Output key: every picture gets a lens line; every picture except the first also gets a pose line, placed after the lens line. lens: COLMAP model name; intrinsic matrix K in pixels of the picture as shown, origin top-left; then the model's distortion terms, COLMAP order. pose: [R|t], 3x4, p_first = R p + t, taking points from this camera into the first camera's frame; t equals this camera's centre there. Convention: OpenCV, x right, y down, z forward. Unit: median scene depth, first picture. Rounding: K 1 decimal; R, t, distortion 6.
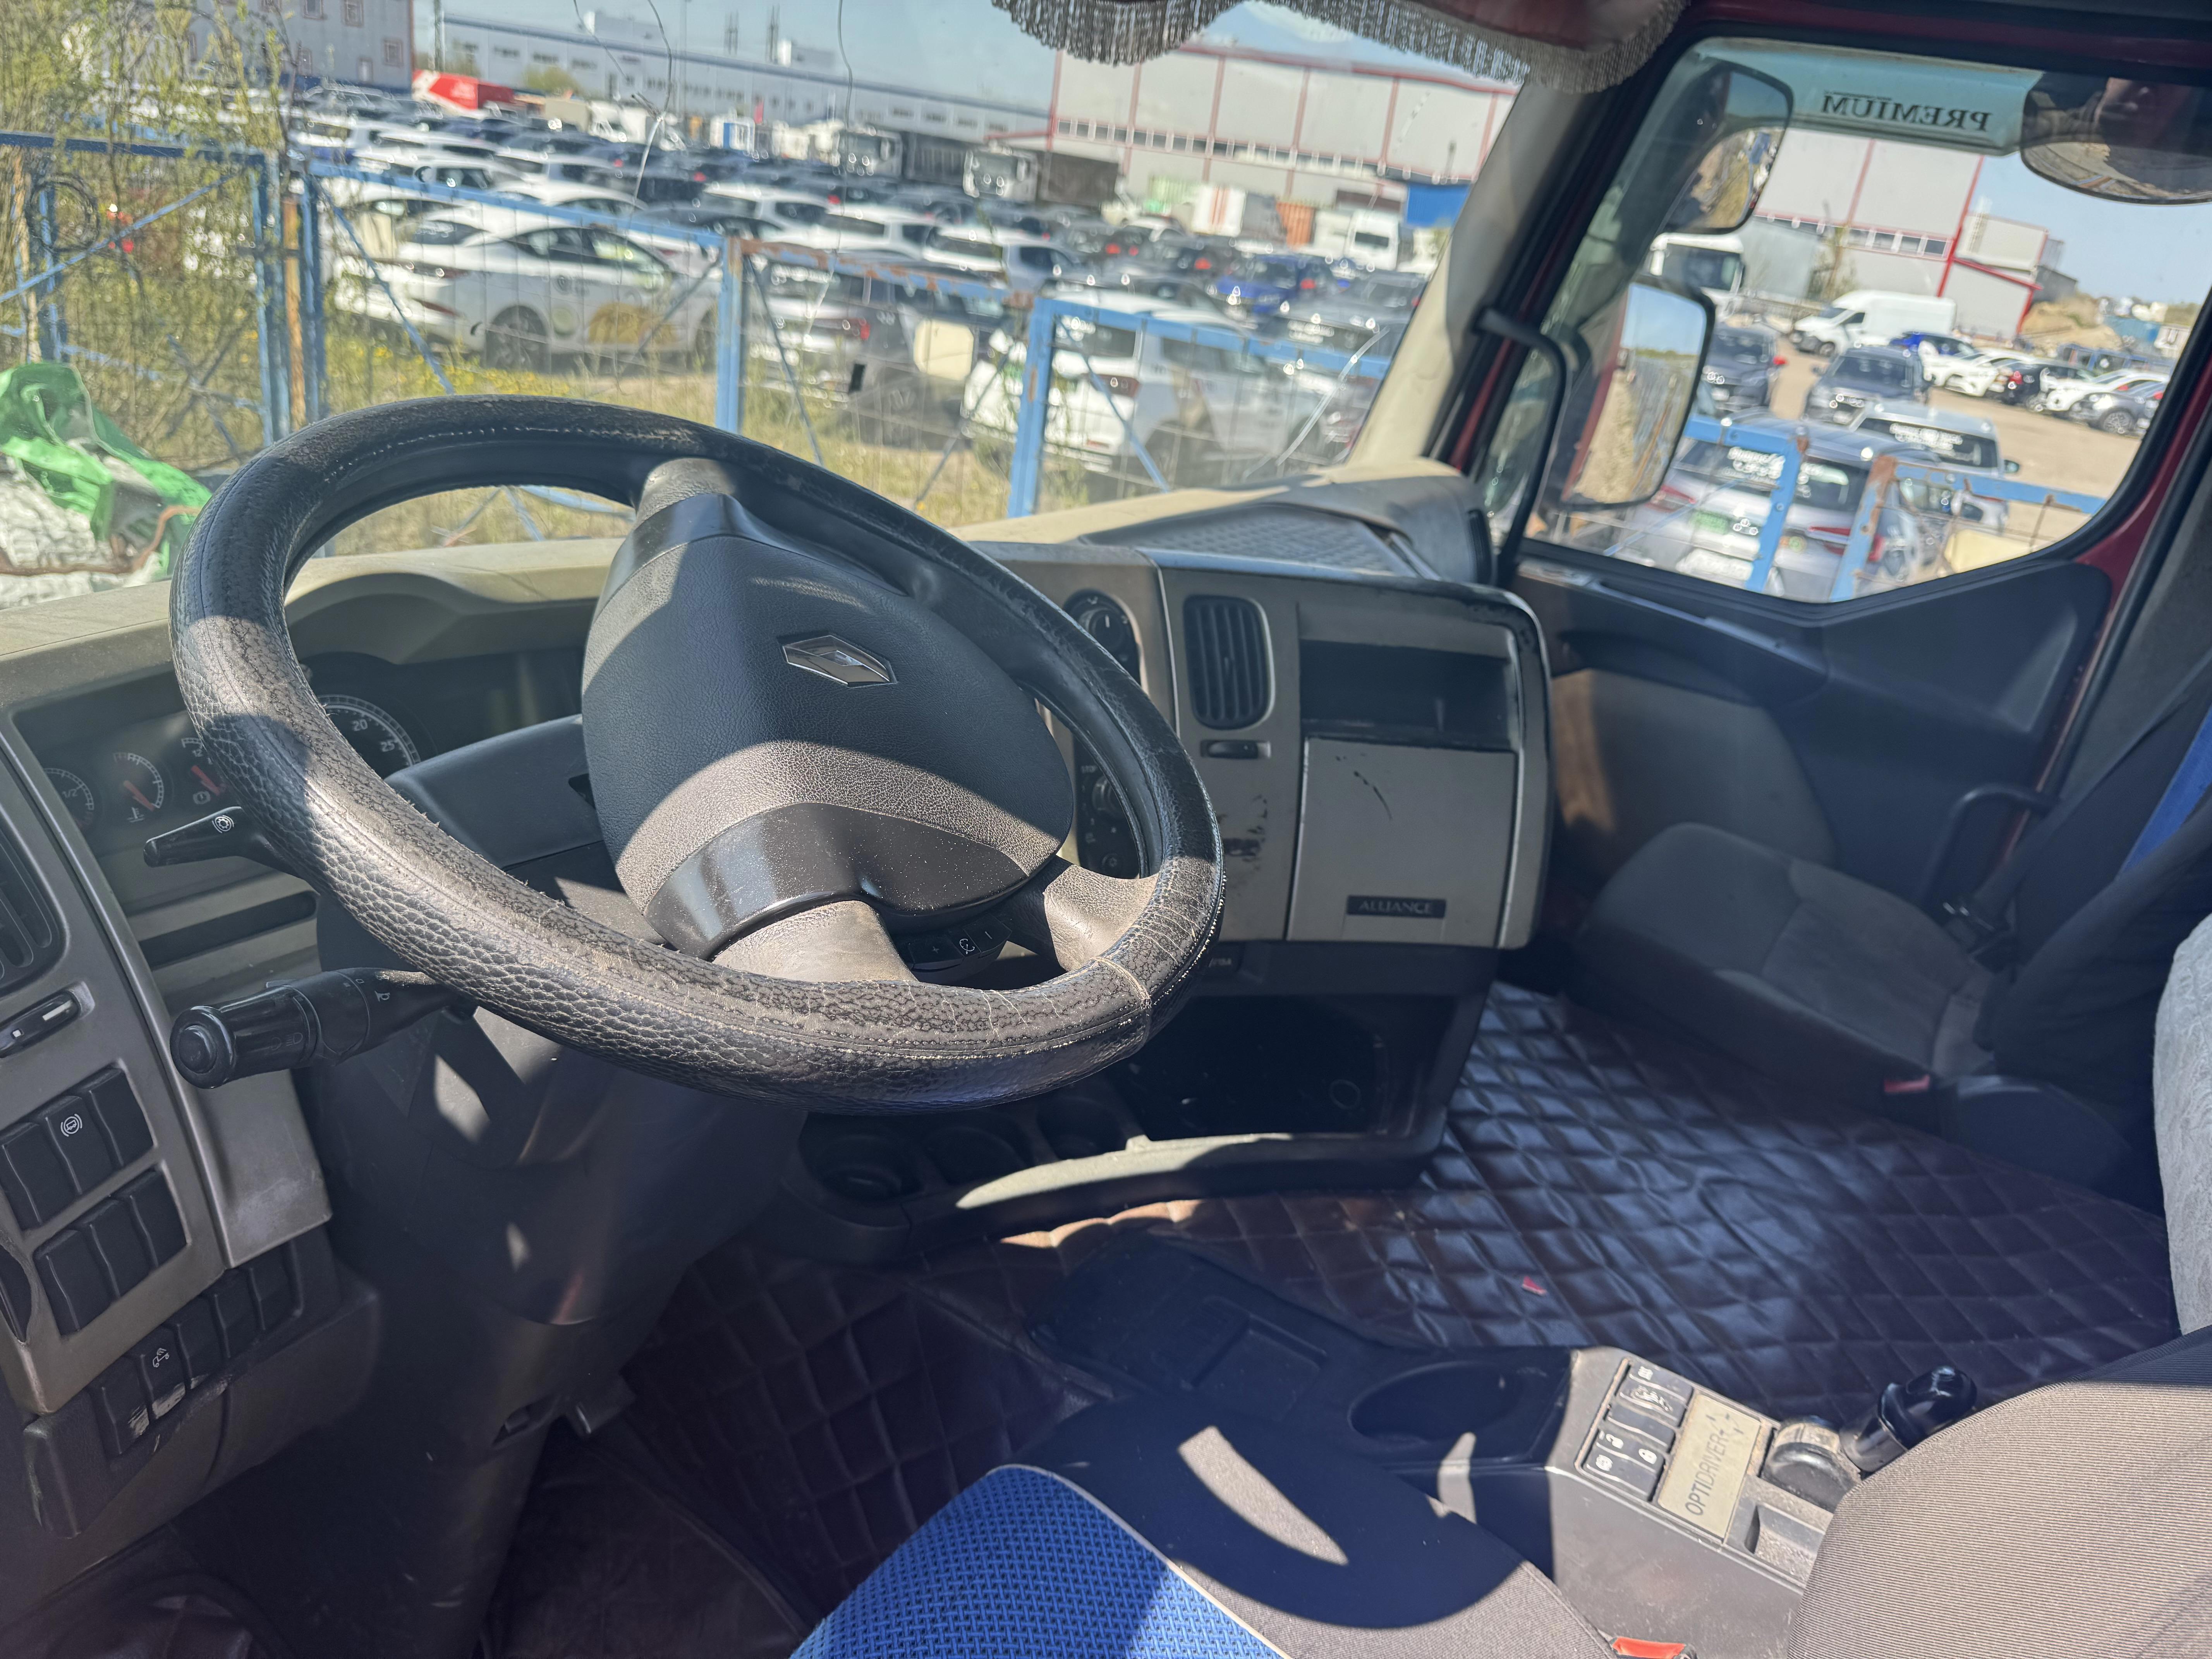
lens RADIAL K [[1543.8, 0, 1100.6], [0, 1543.8, 835.1], [0, 0, 1]] dist [-0.002702, -0.008801]
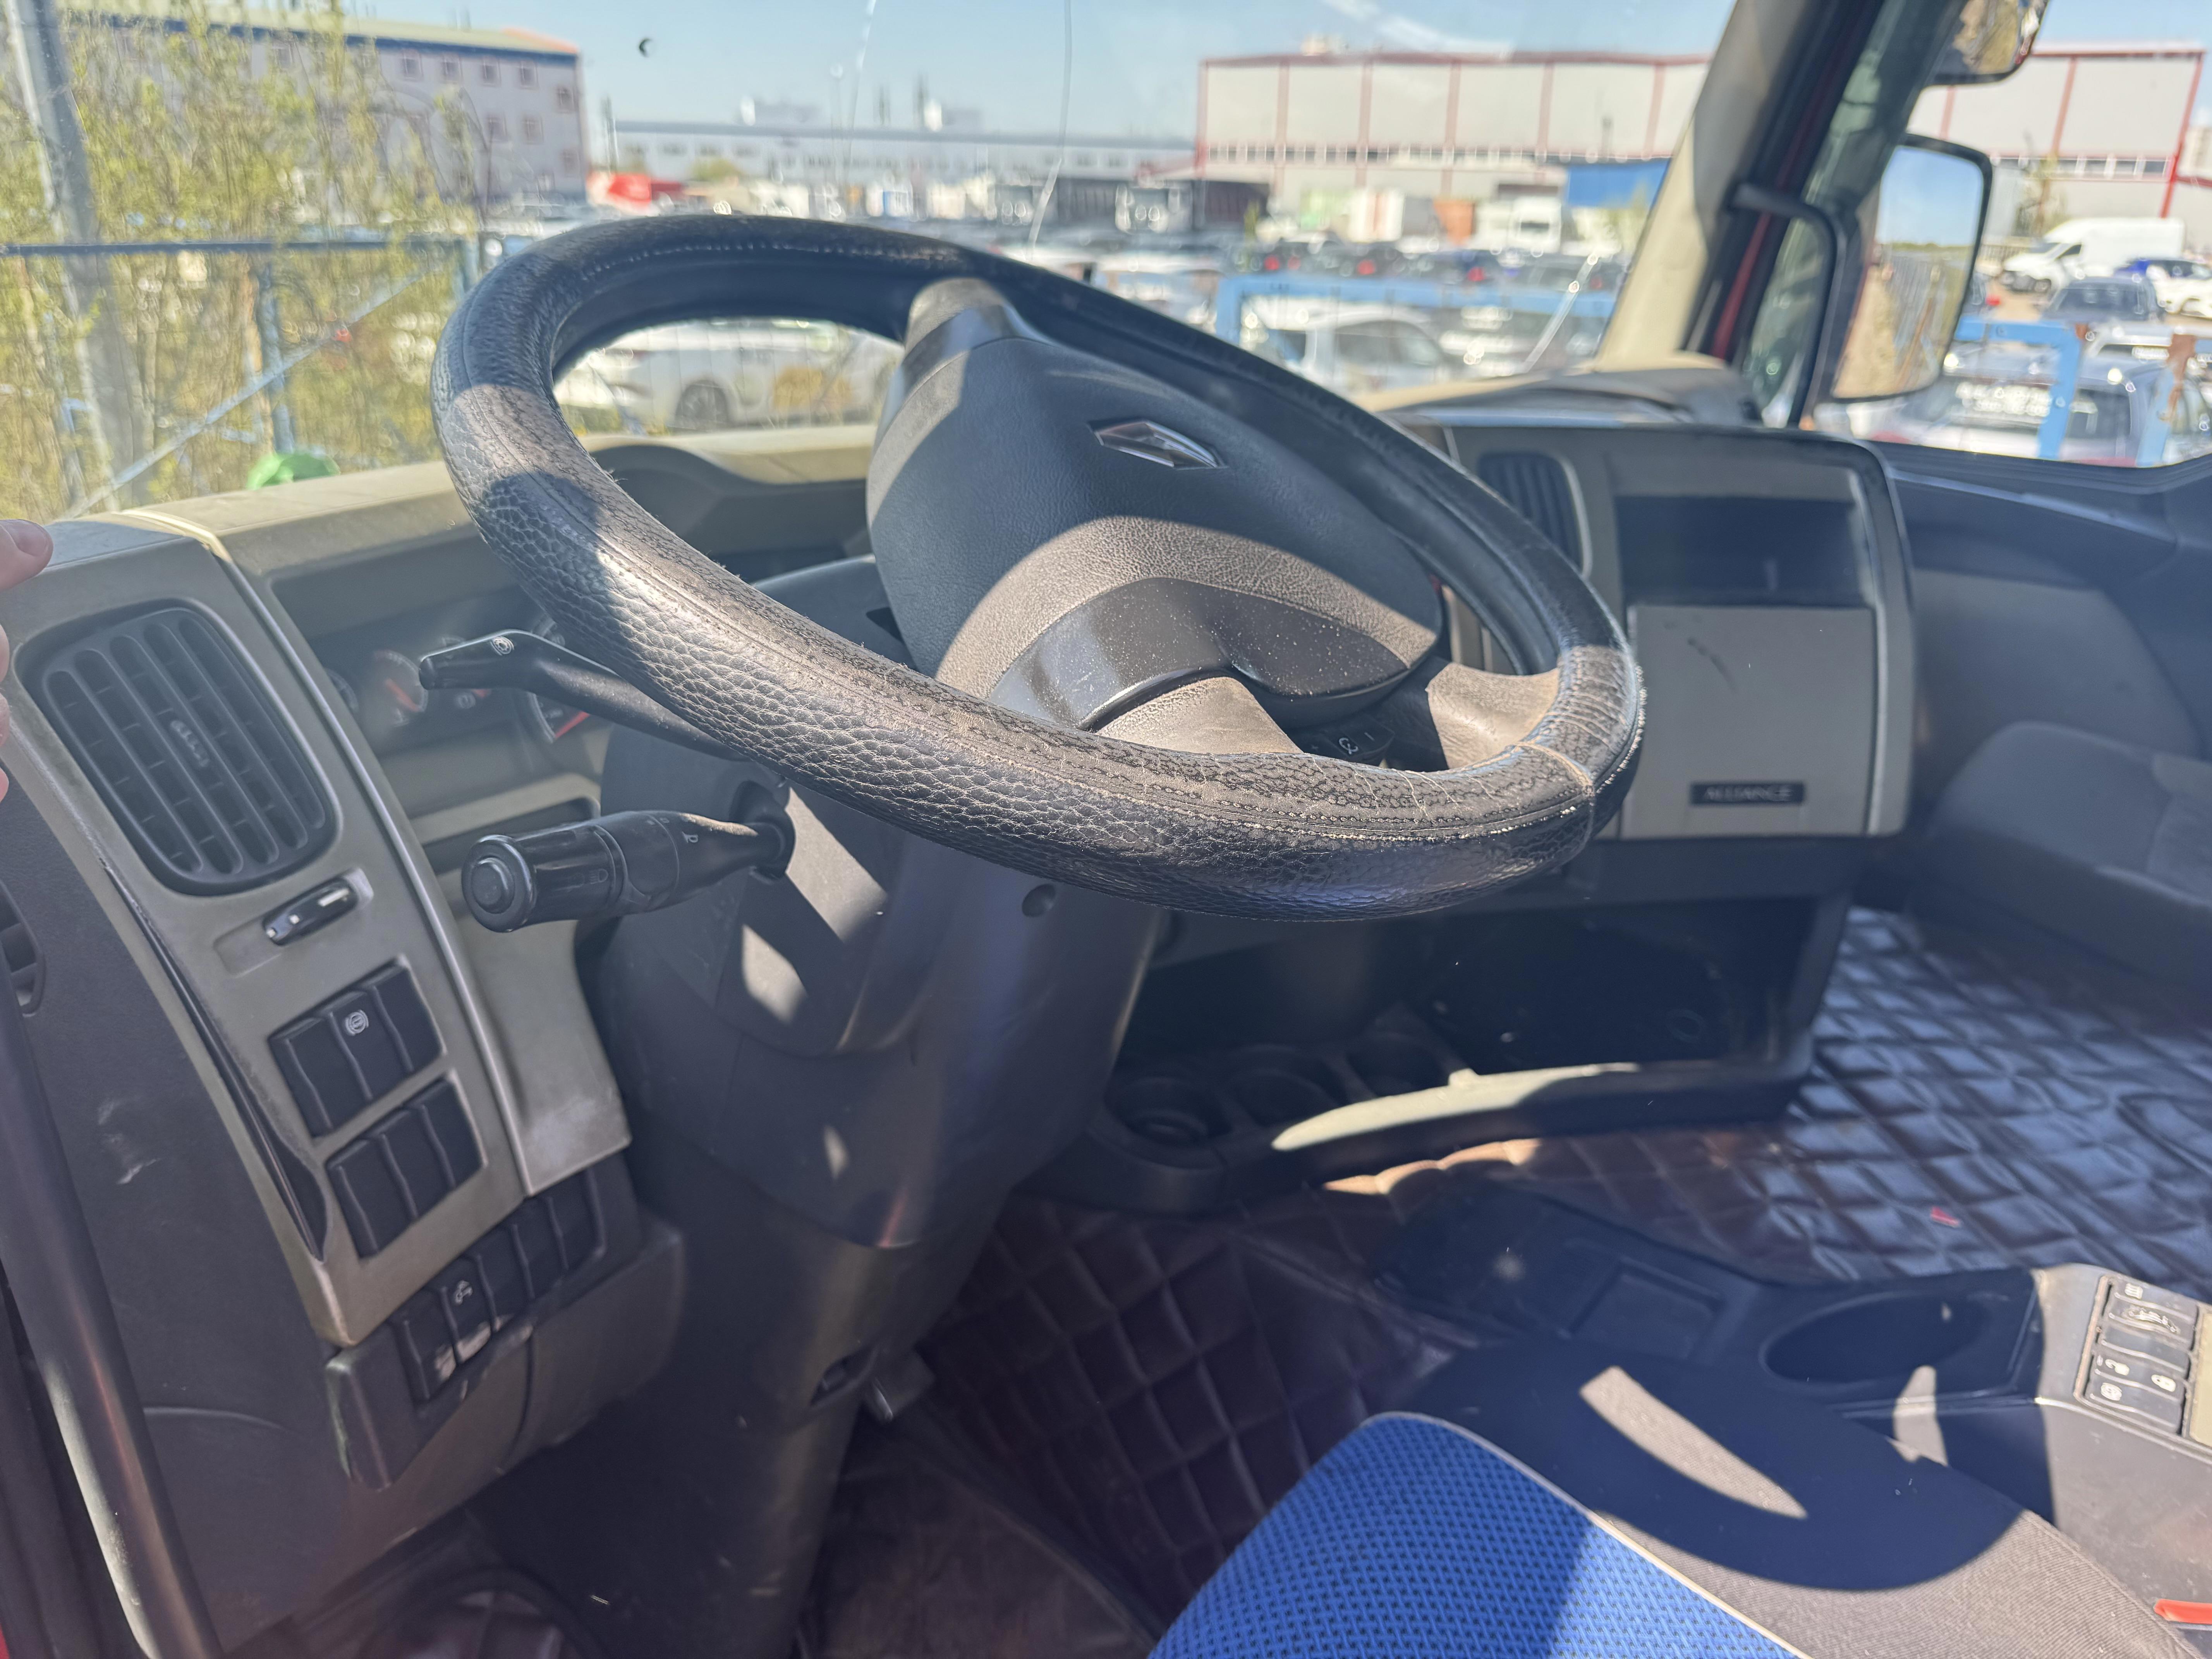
lens RADIAL K [[1559.1, 0, 1111.7], [0, 1559.1, 836.9], [0, 0, 1]] dist [-0.007435, -0.008930]
pose [[0.990314, -0.070873, -0.119391, -0.084348], [0.068688, 0.997388, -0.022327, 0.093737], [0.120662, 0.013910, 0.992596, 0.109678]]
